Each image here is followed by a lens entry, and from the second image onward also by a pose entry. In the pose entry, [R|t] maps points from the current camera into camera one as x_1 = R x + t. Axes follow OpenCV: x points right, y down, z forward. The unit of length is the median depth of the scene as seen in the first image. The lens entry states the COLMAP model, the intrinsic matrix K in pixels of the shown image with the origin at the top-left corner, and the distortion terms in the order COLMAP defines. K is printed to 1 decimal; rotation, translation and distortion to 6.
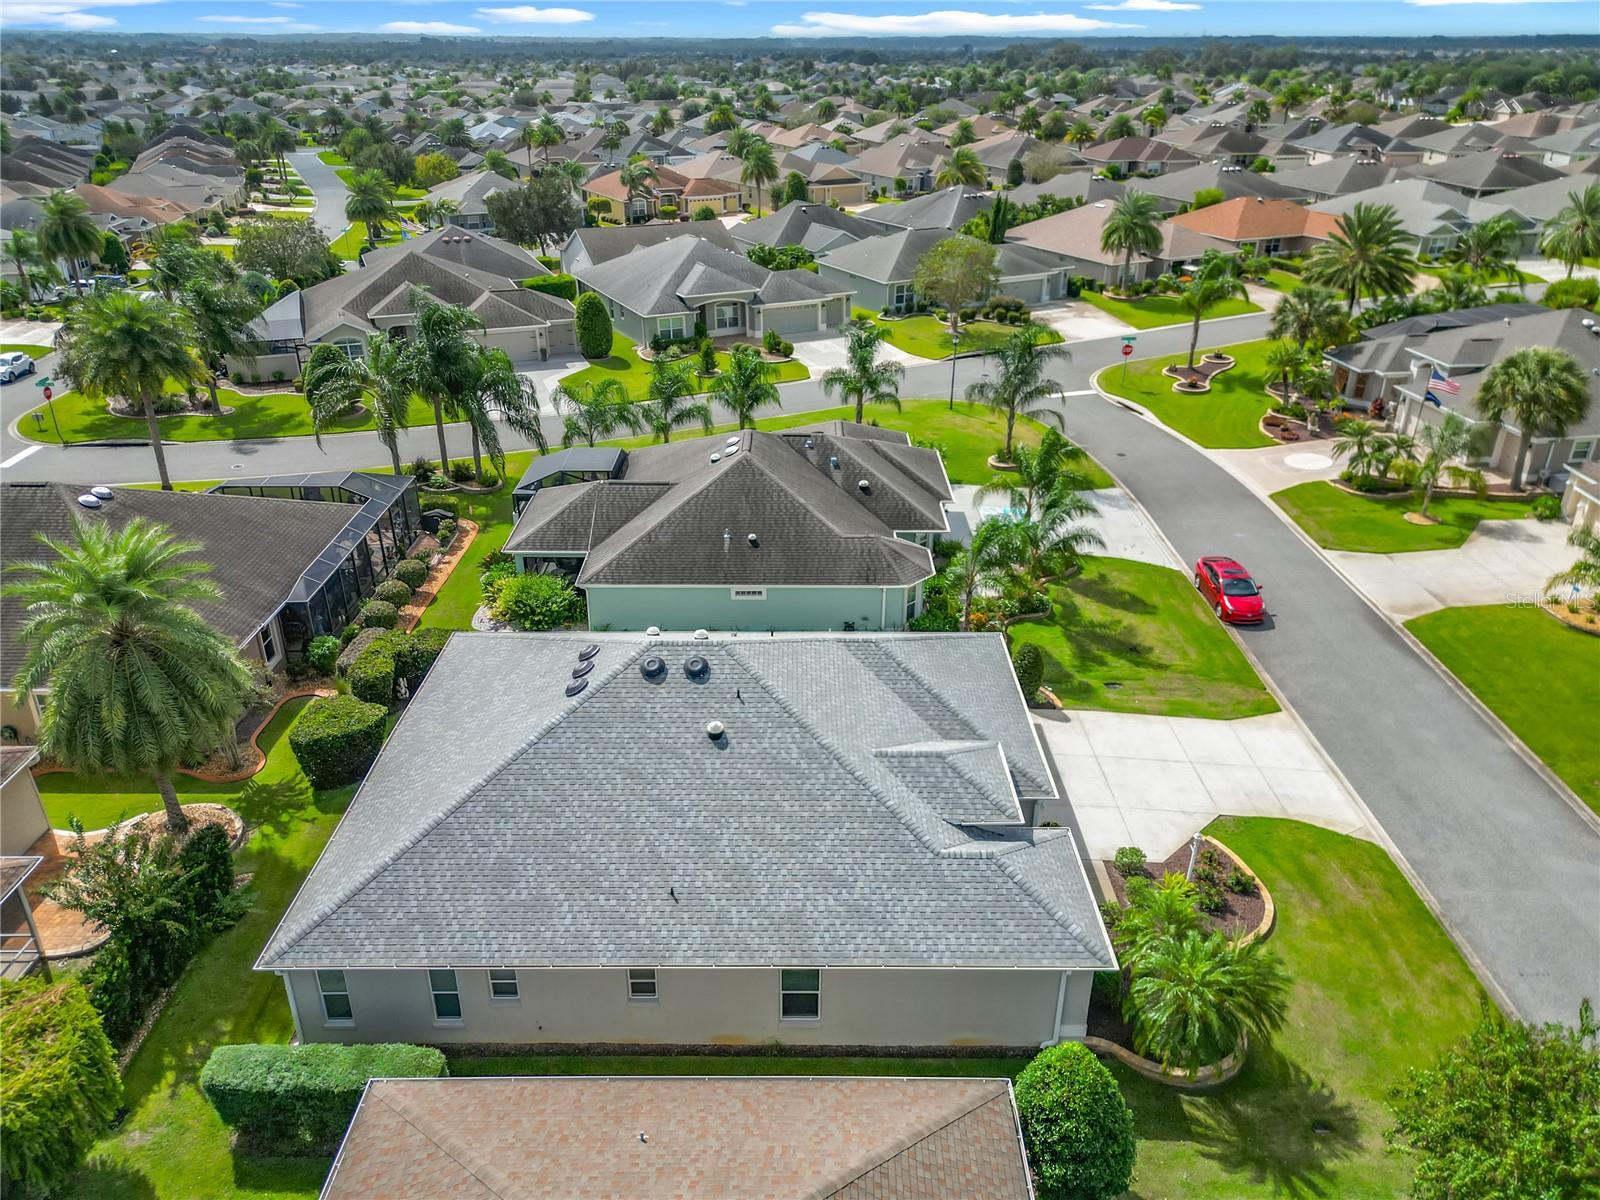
lens RADIAL K [[1133.8, 0, 794.9], [0, 1133.8, 603.2], [0, 0, 1]] dist [0.059877, -0.058714]
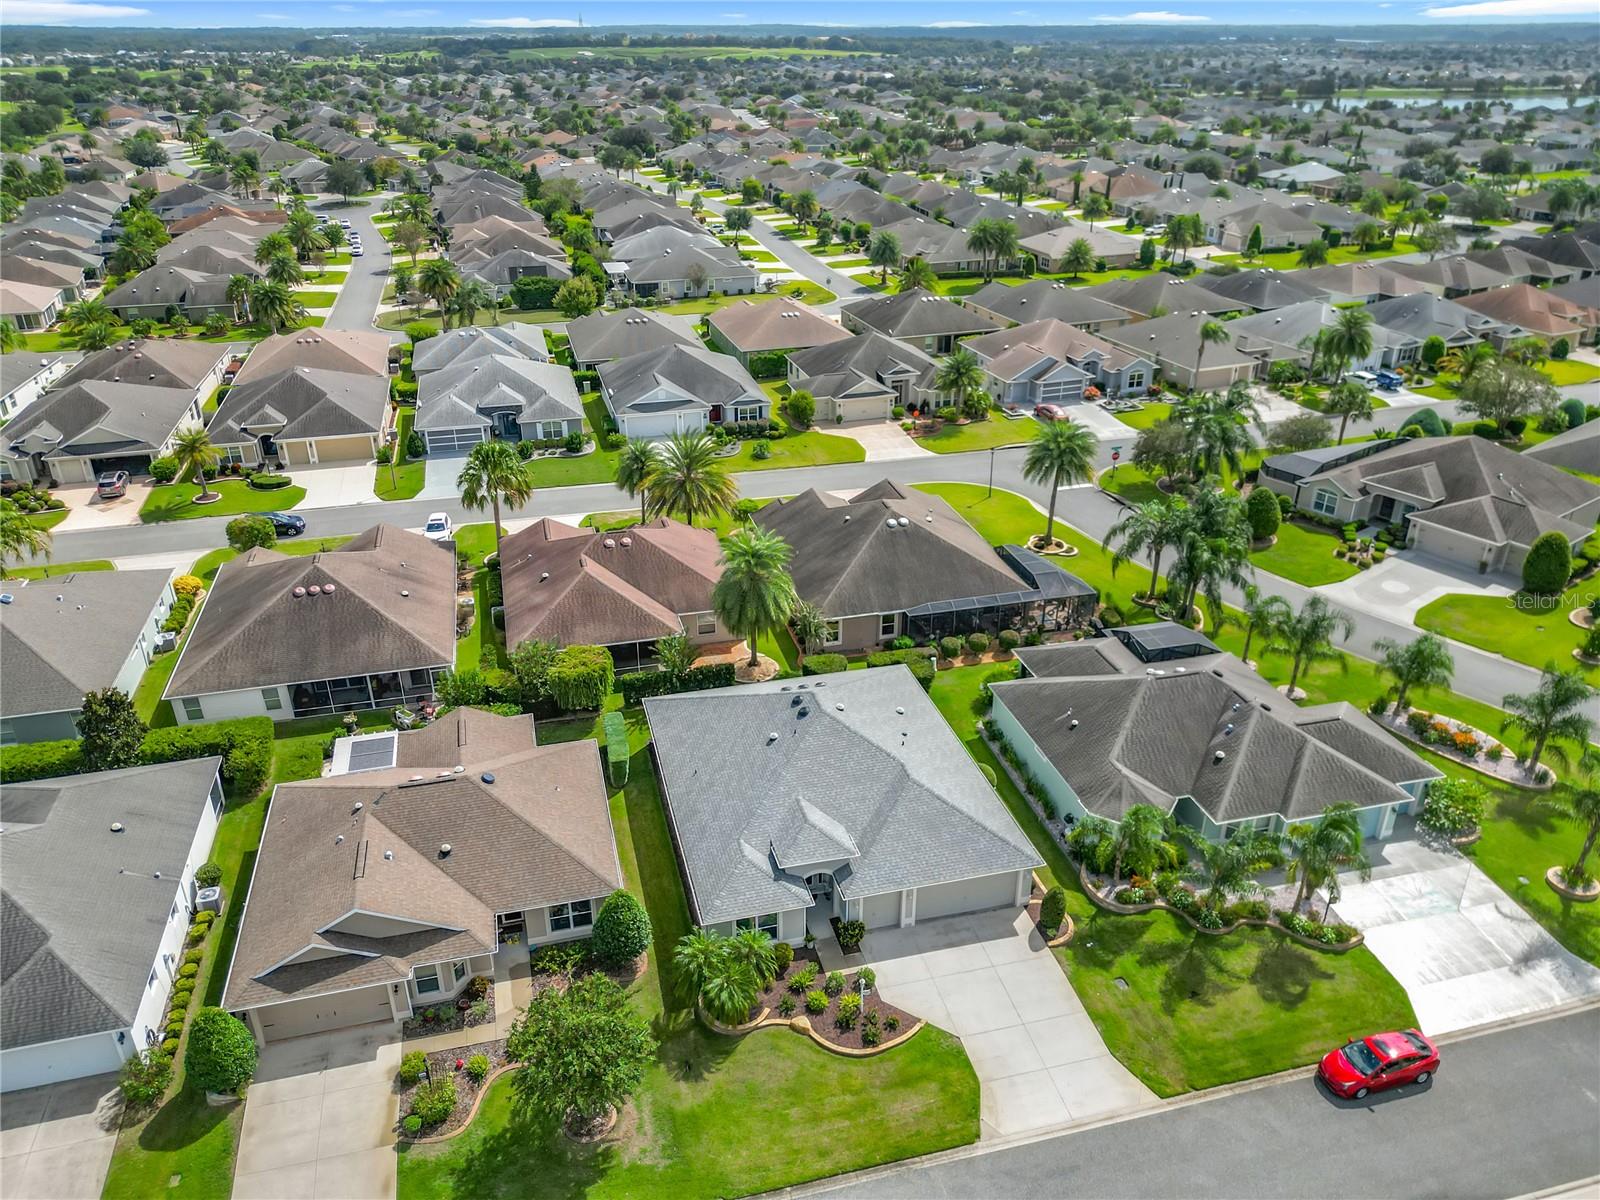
lens RADIAL K [[1153.7, 0, 795.1], [0, 1153.7, 597.8], [0, 0, 1]] dist [0.042511, -0.053434]
pose [[0.251402, 0.426622, -0.868787, 0.903433], [-0.426380, 0.854640, 0.296293, -0.404033], [0.868906, 0.295945, 0.396761, 0.102119]]
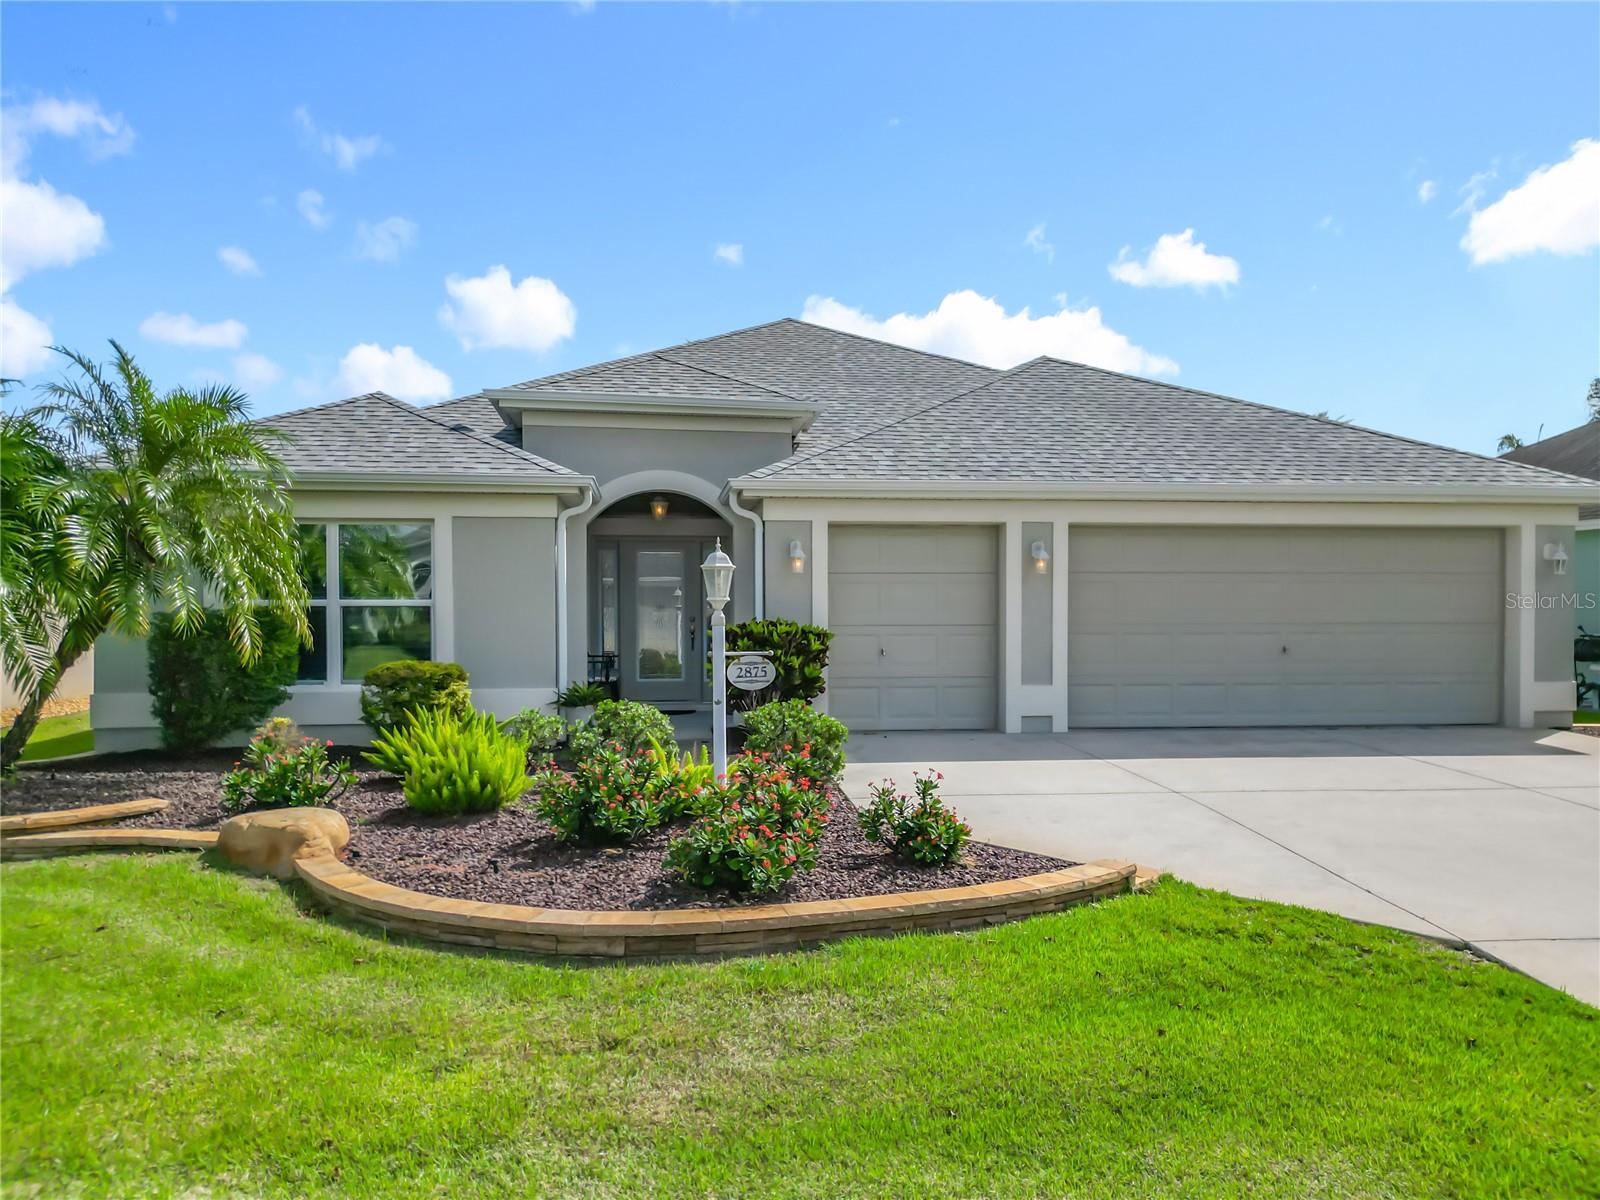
lens RADIAL K [[1137.4, 0, 800.7], [0, 1137.4, 612.6], [0, 0, 1]] dist [0.080203, -0.105843]
pose [[0.129755, -0.005091, -0.991533, 0.364465], [-0.439286, 0.896199, -0.062088, 0.137905], [0.888927, 0.443622, 0.114050, 0.619917]]
